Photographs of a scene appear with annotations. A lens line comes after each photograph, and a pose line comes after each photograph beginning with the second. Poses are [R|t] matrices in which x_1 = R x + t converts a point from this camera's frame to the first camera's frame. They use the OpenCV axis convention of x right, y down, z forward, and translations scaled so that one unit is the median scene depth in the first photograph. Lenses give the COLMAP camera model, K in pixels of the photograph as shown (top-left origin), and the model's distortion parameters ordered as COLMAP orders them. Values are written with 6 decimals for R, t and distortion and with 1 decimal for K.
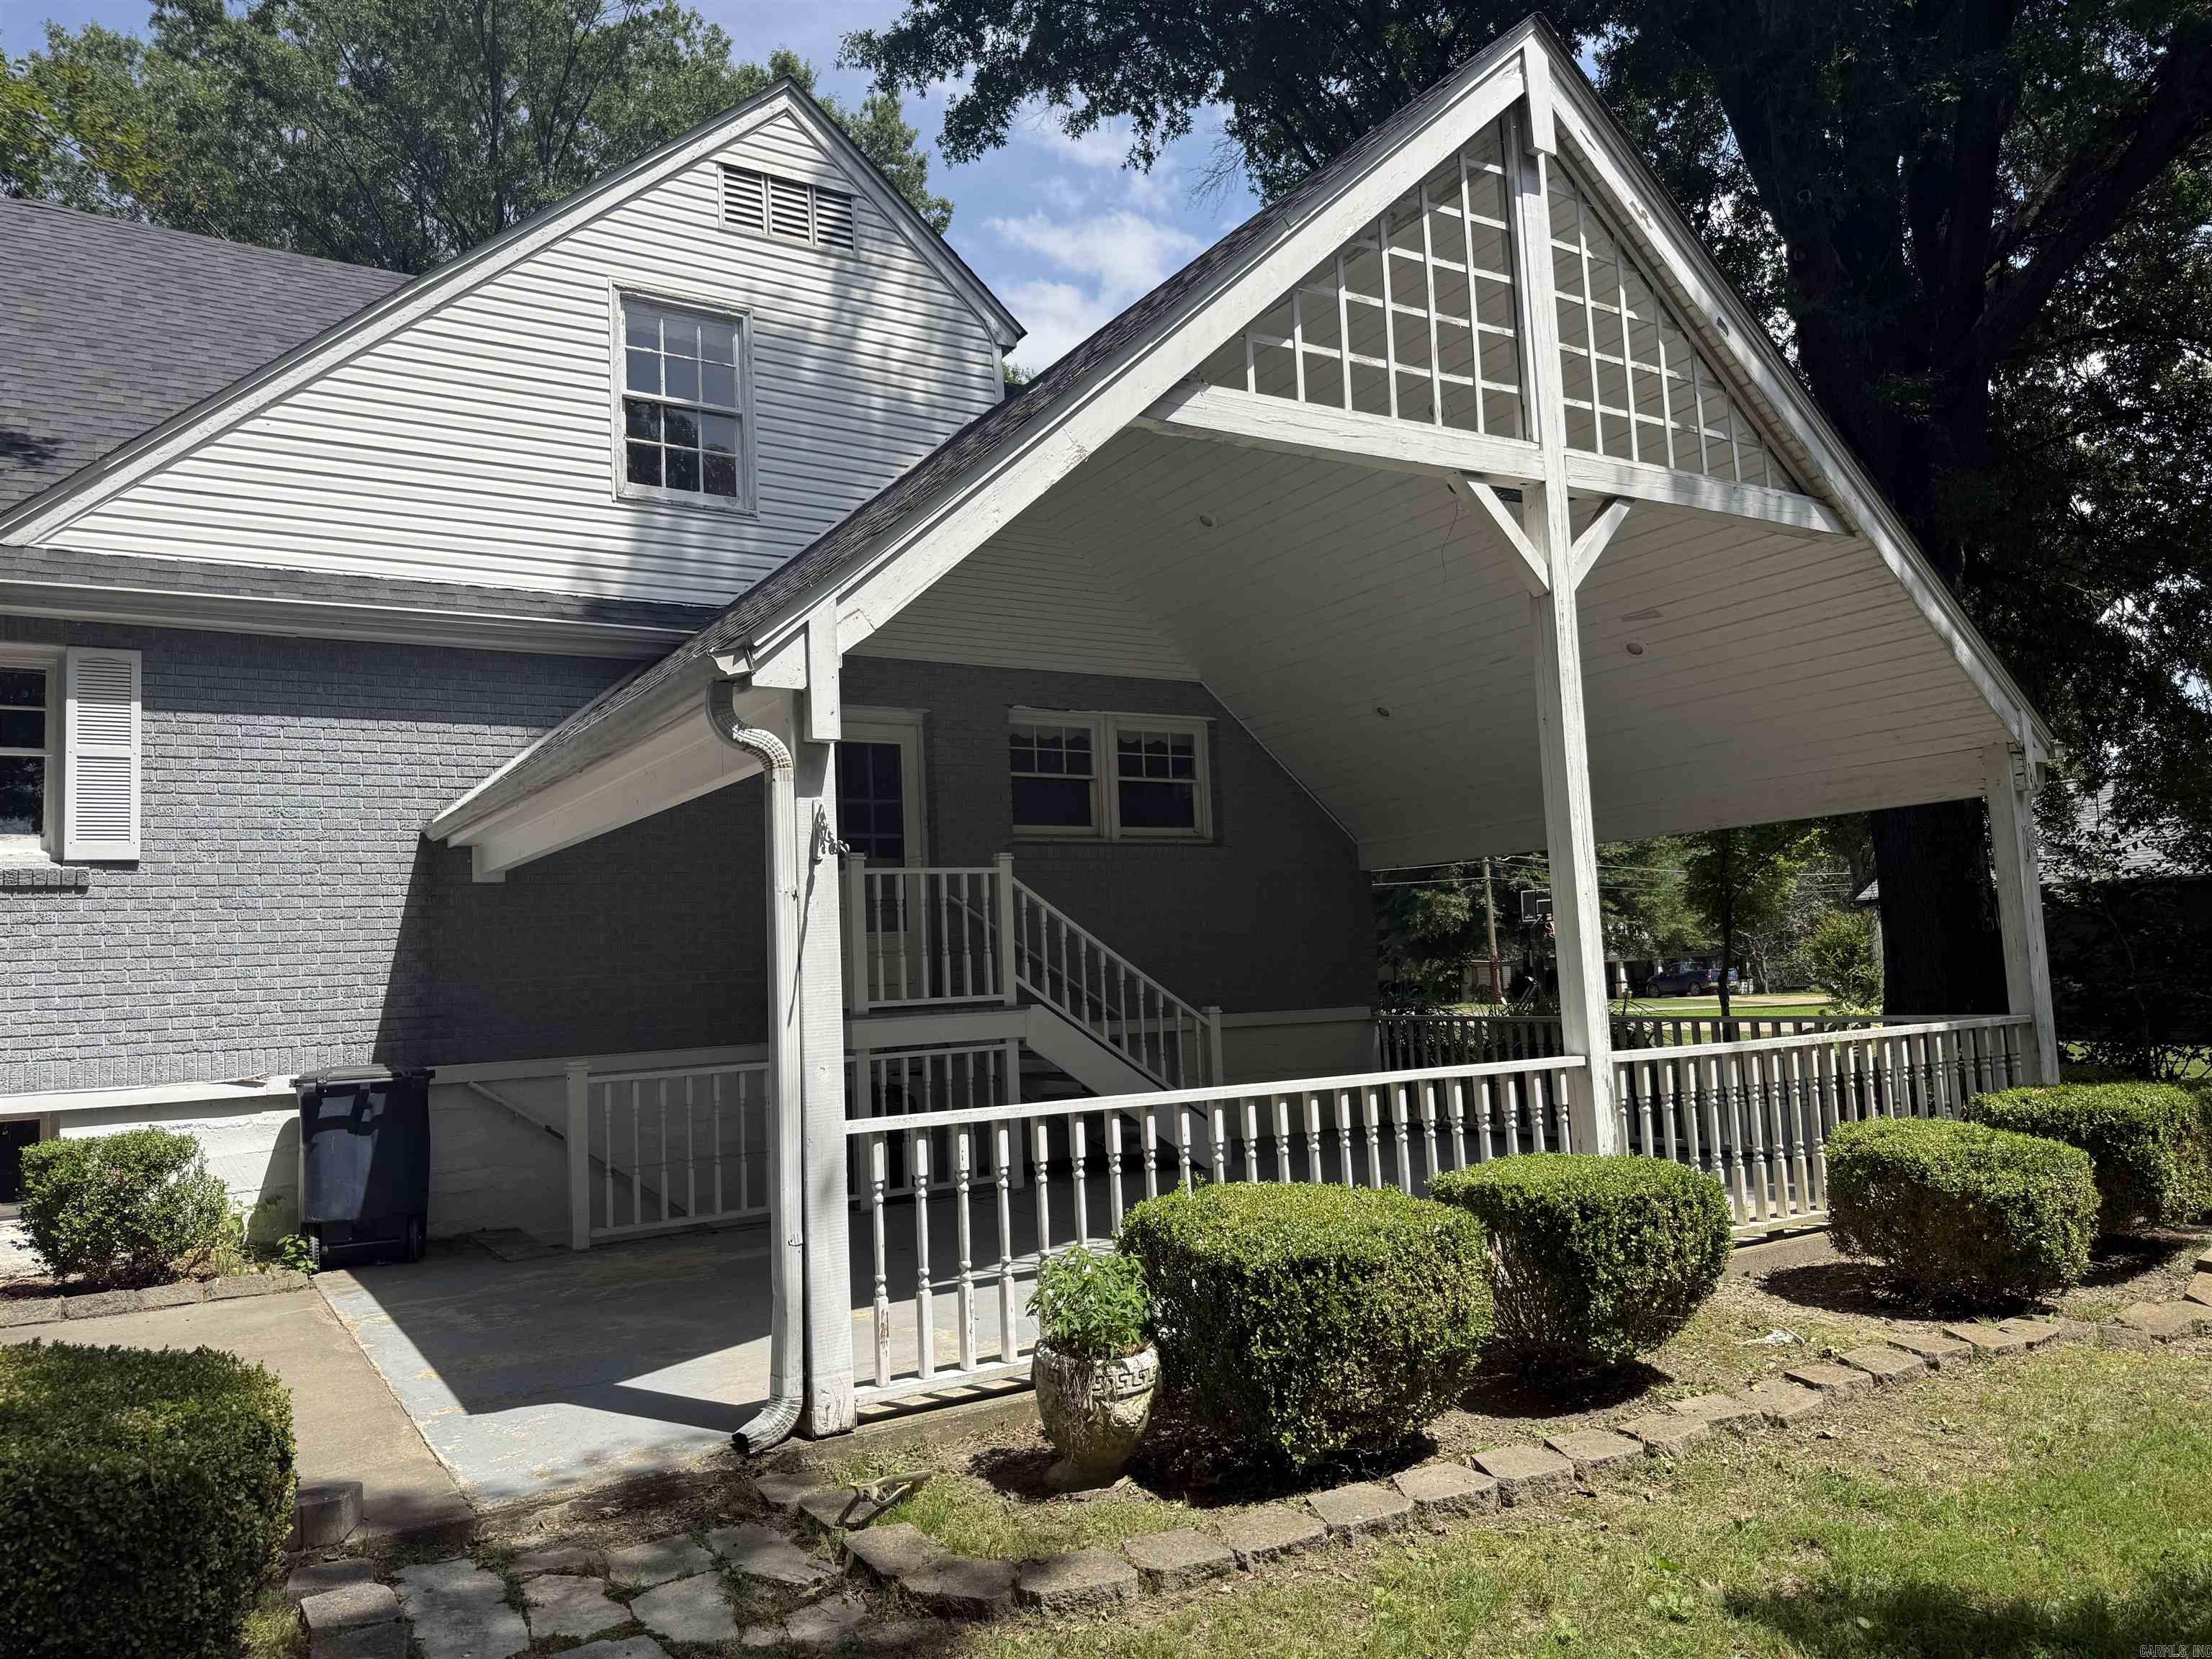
lens RADIAL K [[1547.5, 0, 1101.3], [0, 1547.5, 834.2], [0, 0, 1]] dist [0.002664, -0.001107]
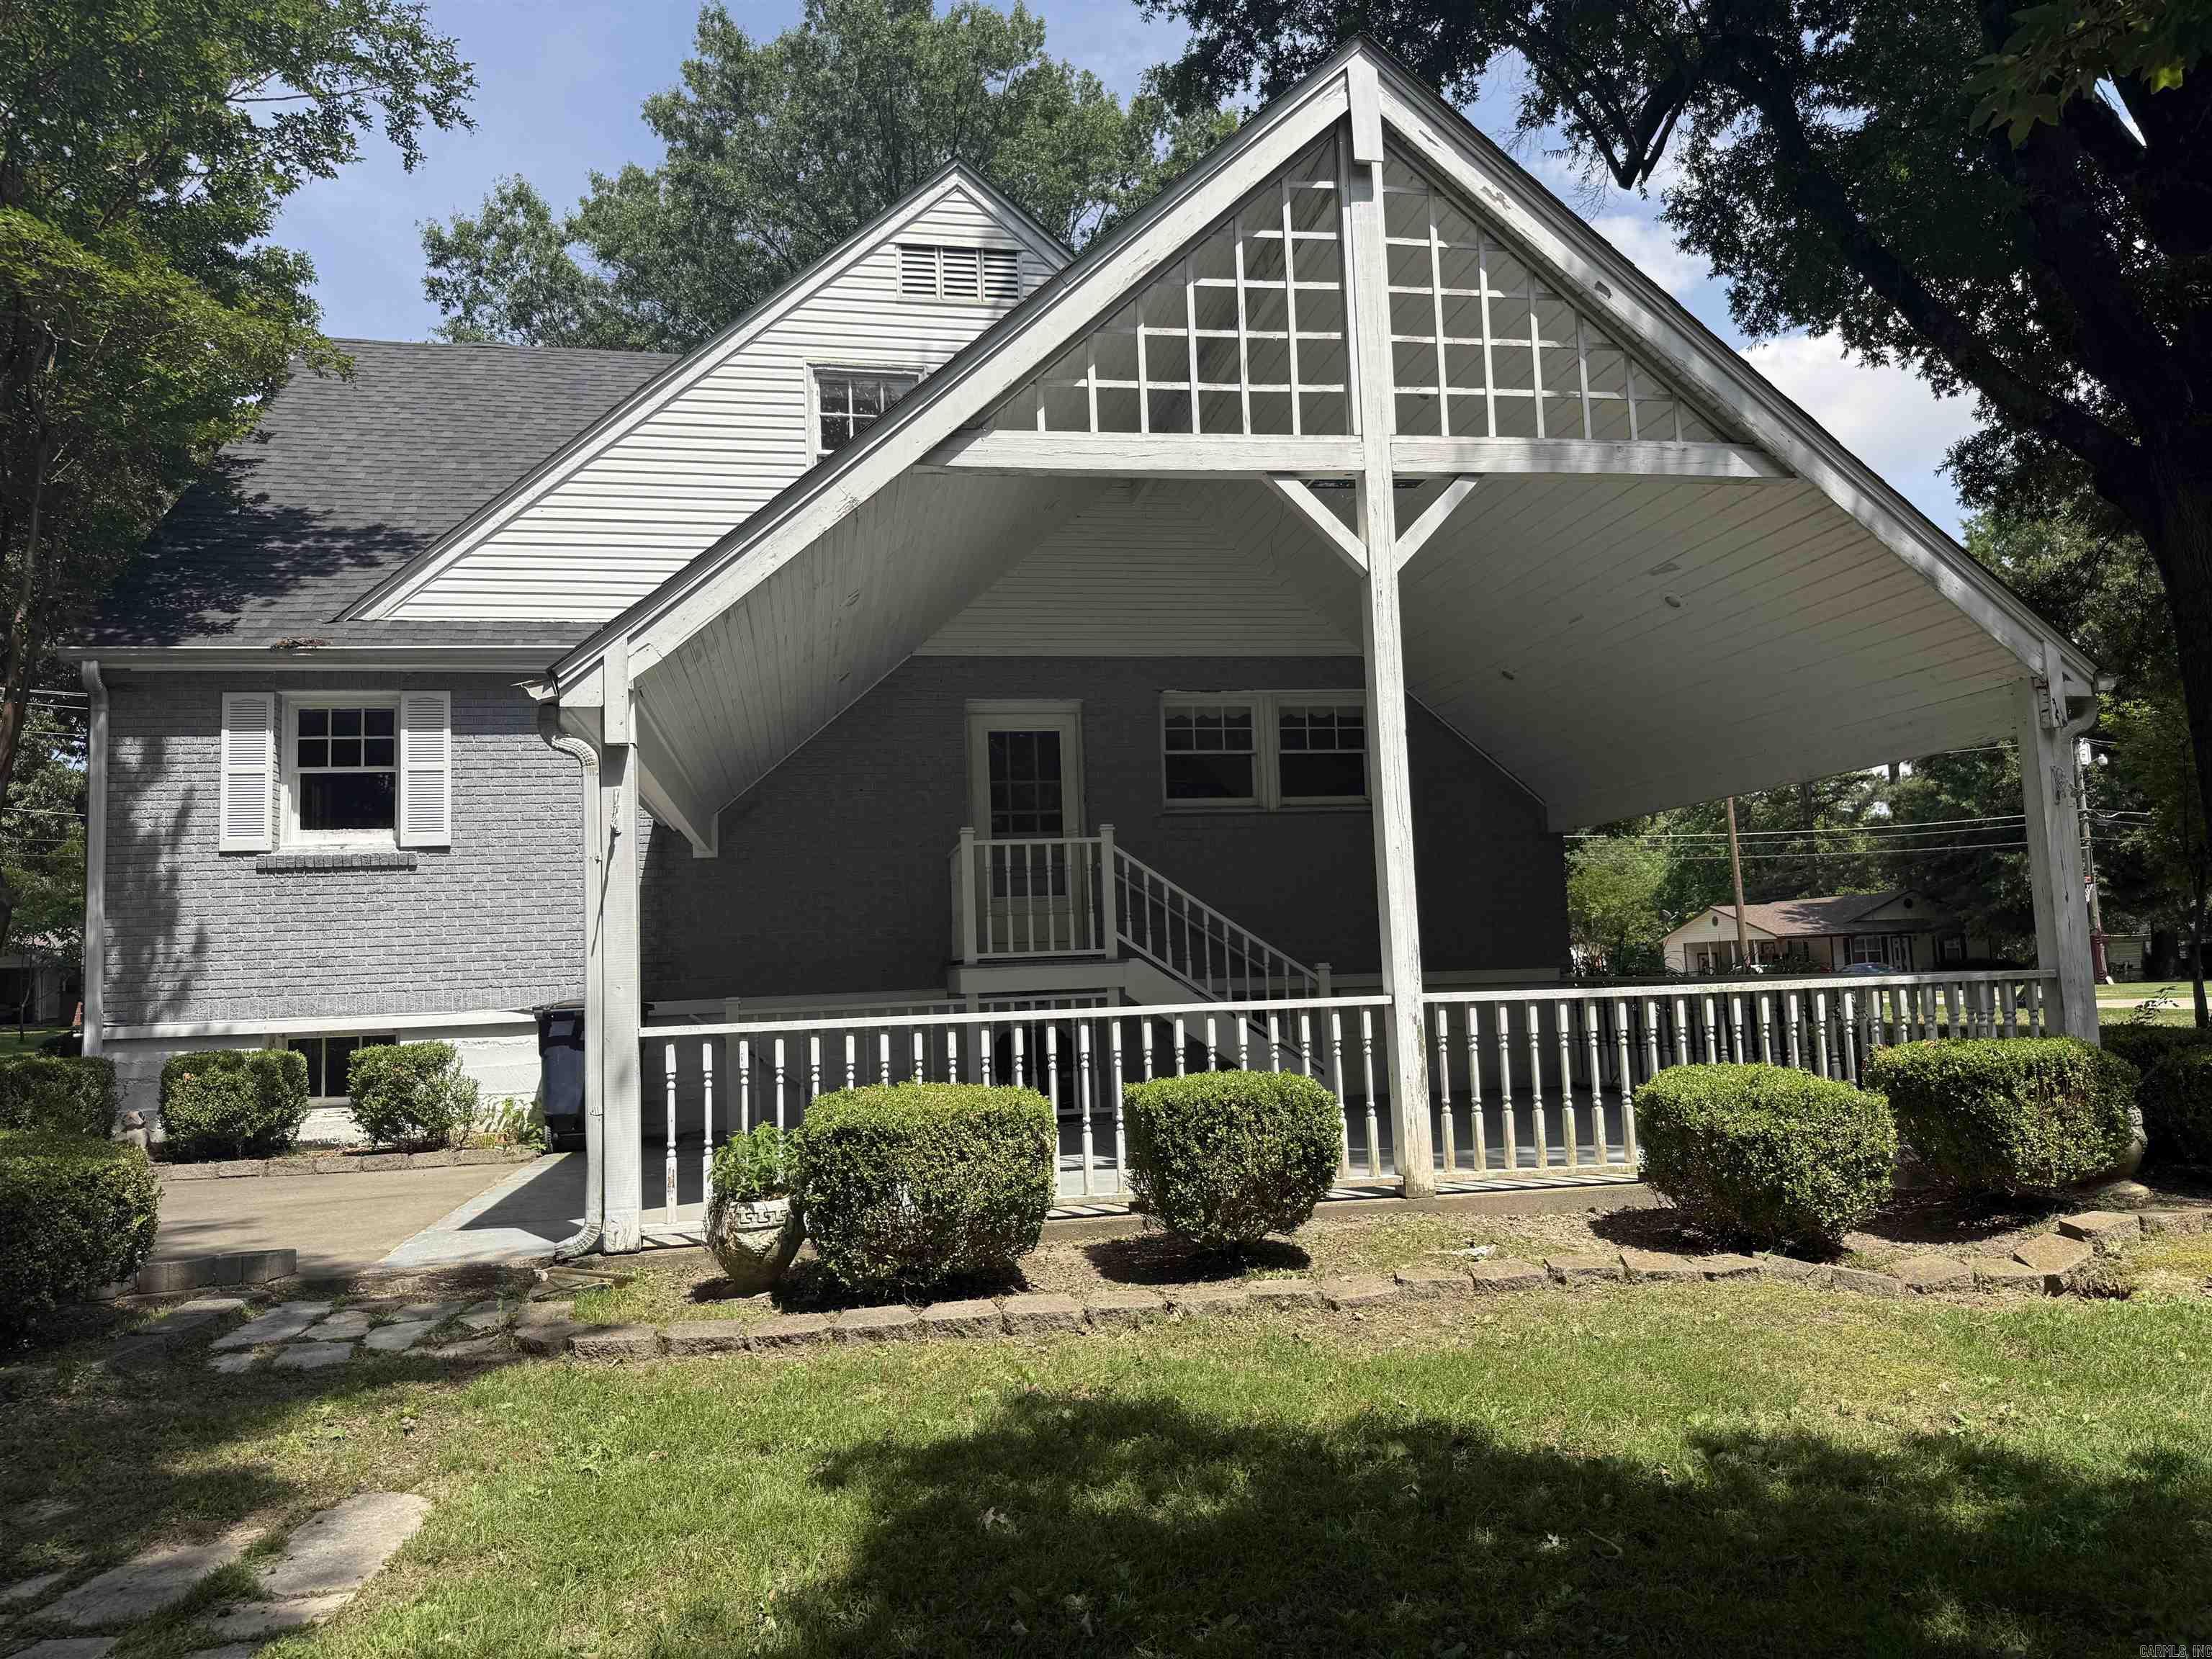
lens RADIAL K [[1528.0, 0, 1108.4], [0, 1528.0, 832.8], [0, 0, 1]] dist [0.063776, -0.077218]
pose [[0.936674, -0.023865, -0.349388, 0.418624], [0.029082, 0.999530, 0.009692, 0.009824], [0.348992, -0.019239, 0.936928, -0.068662]]
